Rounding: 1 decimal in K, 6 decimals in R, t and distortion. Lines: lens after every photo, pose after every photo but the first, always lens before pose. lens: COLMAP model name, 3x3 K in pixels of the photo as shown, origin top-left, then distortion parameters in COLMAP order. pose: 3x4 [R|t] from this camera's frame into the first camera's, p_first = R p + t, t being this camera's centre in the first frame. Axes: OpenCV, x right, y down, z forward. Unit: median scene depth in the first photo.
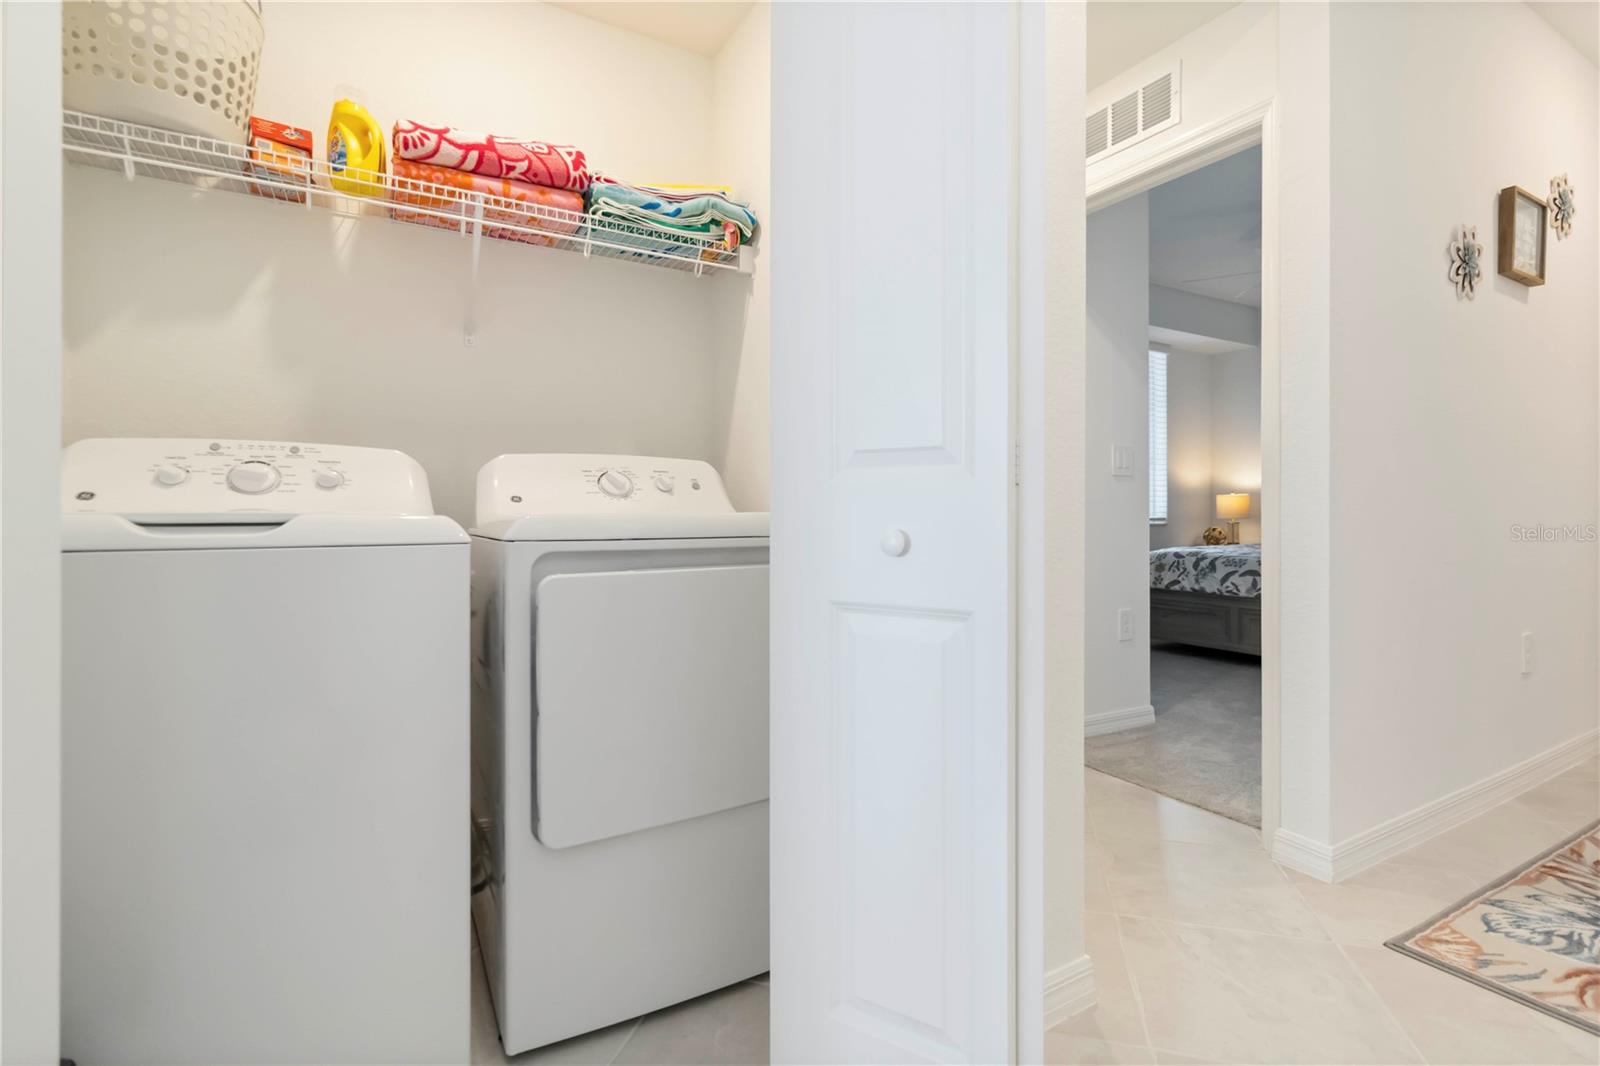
lens RADIAL K [[746.7, 0, 814.3], [0, 746.7, 508.2], [0, 0, 1]] dist [-0.002878, 0.002039]
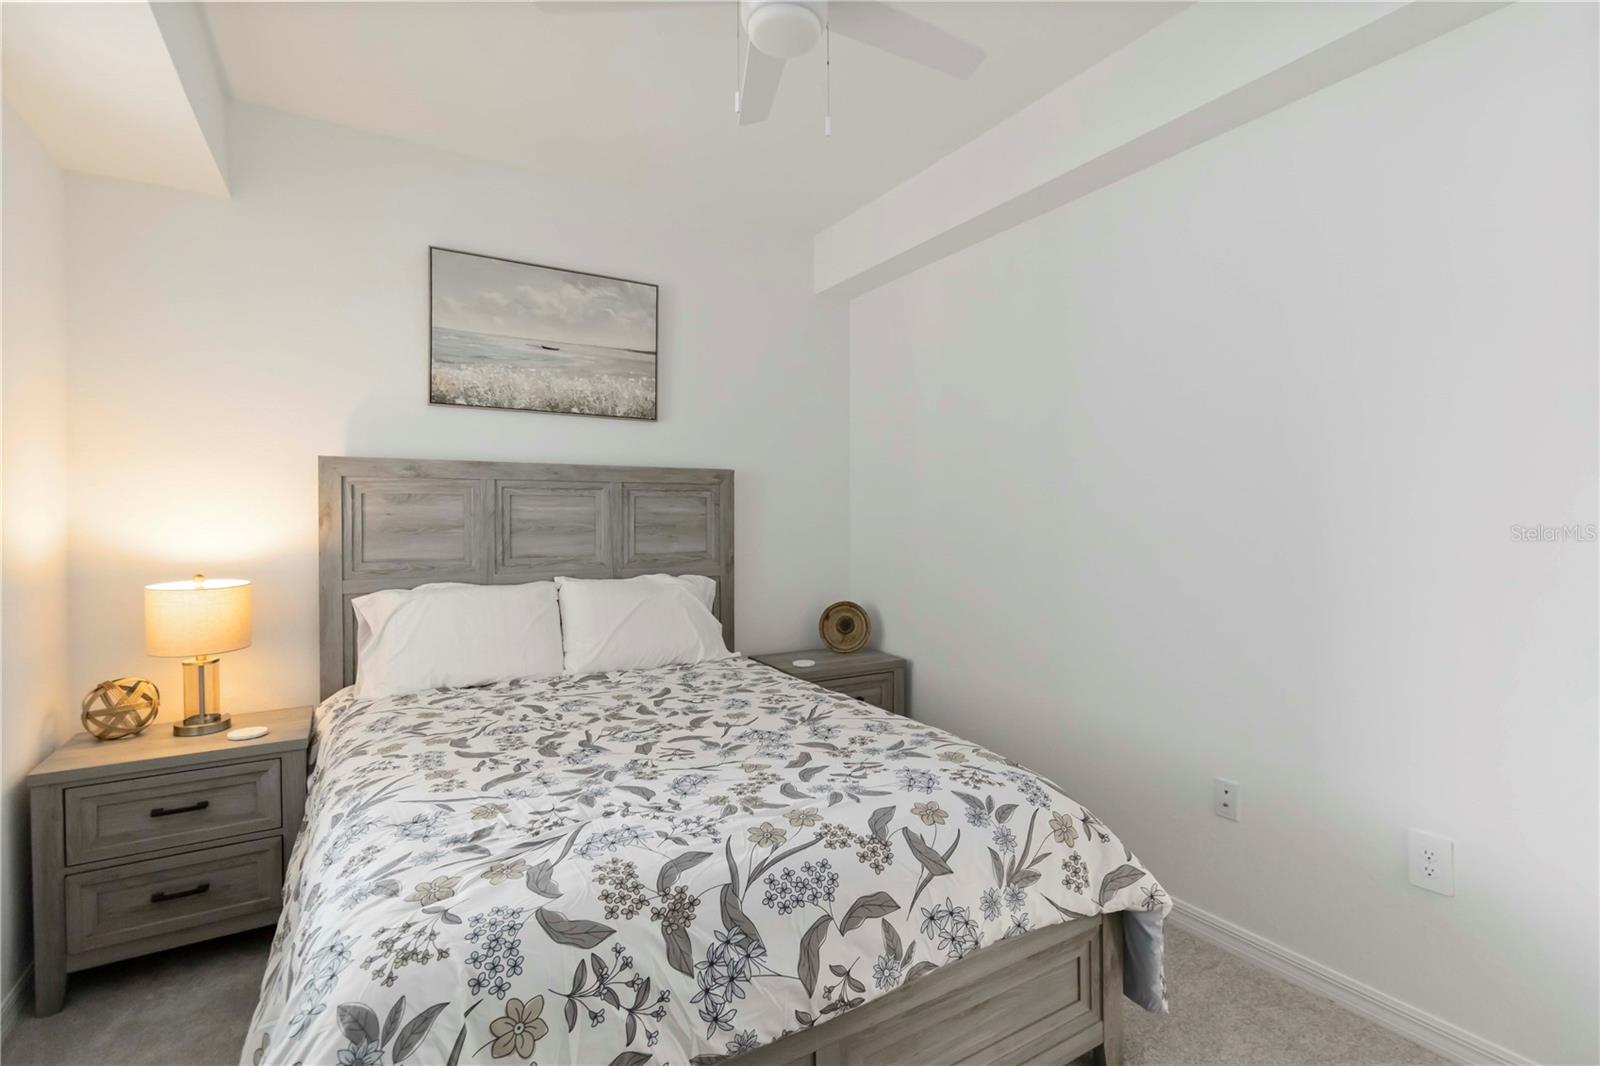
lens RADIAL K [[746.7, 0, 809.3], [0, 746.7, 531.7], [0, 0, 1]] dist [-0.002878, 0.002039]
pose [[-0.023069, -0.014187, 0.999633, 0.456671], [-0.000287, 0.999899, 0.014185, -0.113075], [-0.999734, 0.000041, -0.023071, 1.657375]]
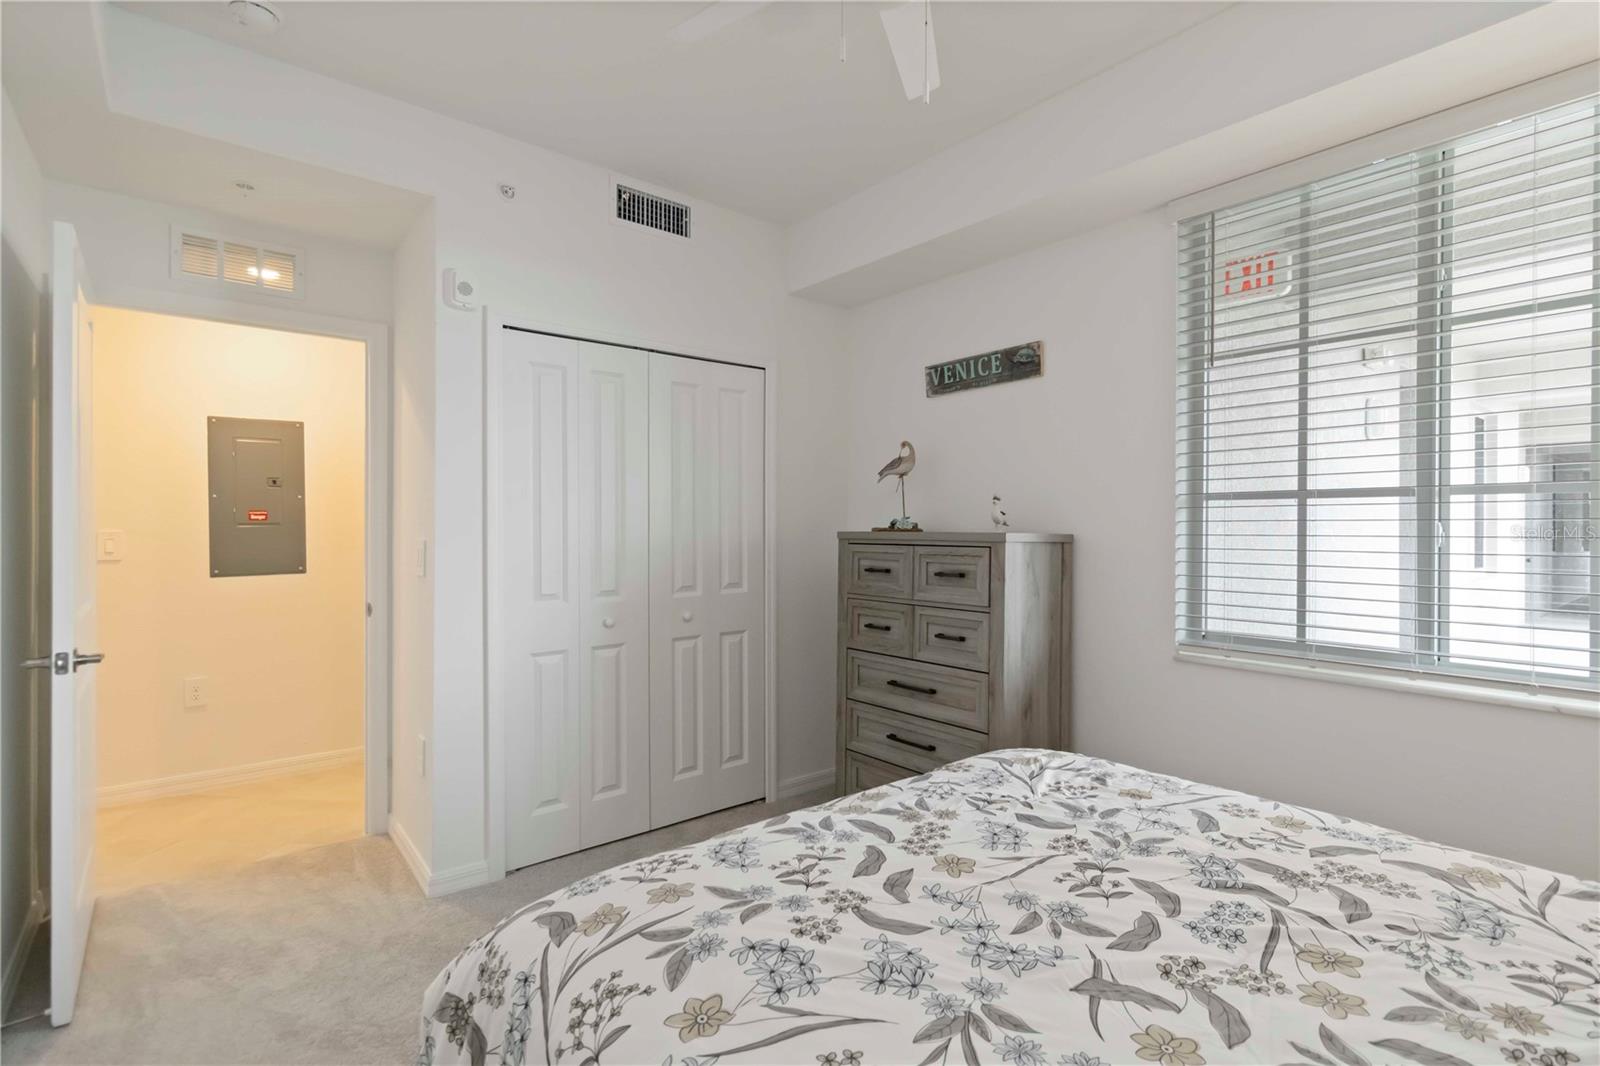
lens RADIAL K [[746.7, 0, 800.3], [0, 746.7, 528.1], [0, 0, 1]] dist [-0.002878, 0.002039]
pose [[0.156501, 0.002829, -0.987674, 1.548494], [0.002895, 0.999990, 0.003323, -0.115613], [0.987674, -0.003379, 0.156491, 1.522428]]
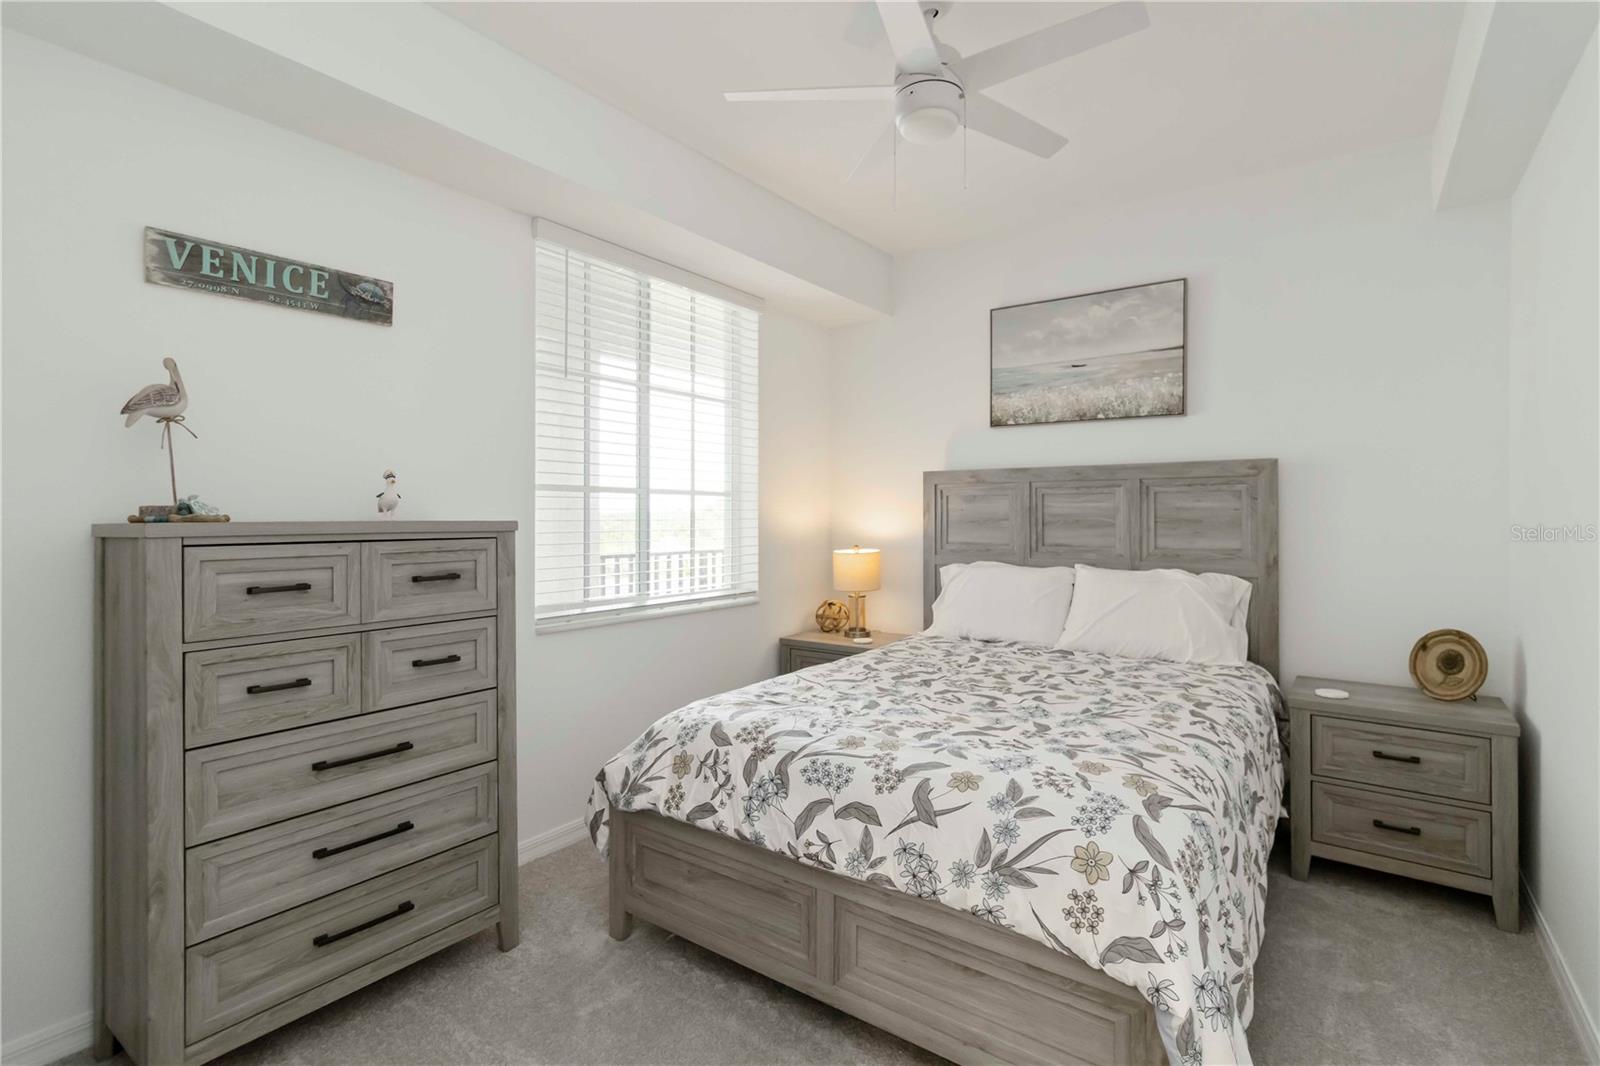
lens RADIAL K [[746.7, 0, 821.4], [0, 746.7, 517.4], [0, 0, 1]] dist [-0.002878, 0.002039]
pose [[0.911083, 0.001063, 0.412222, 0.647028], [-0.004353, 0.999966, 0.007042, -0.116862], [-0.412200, -0.008210, 0.911056, 1.039987]]
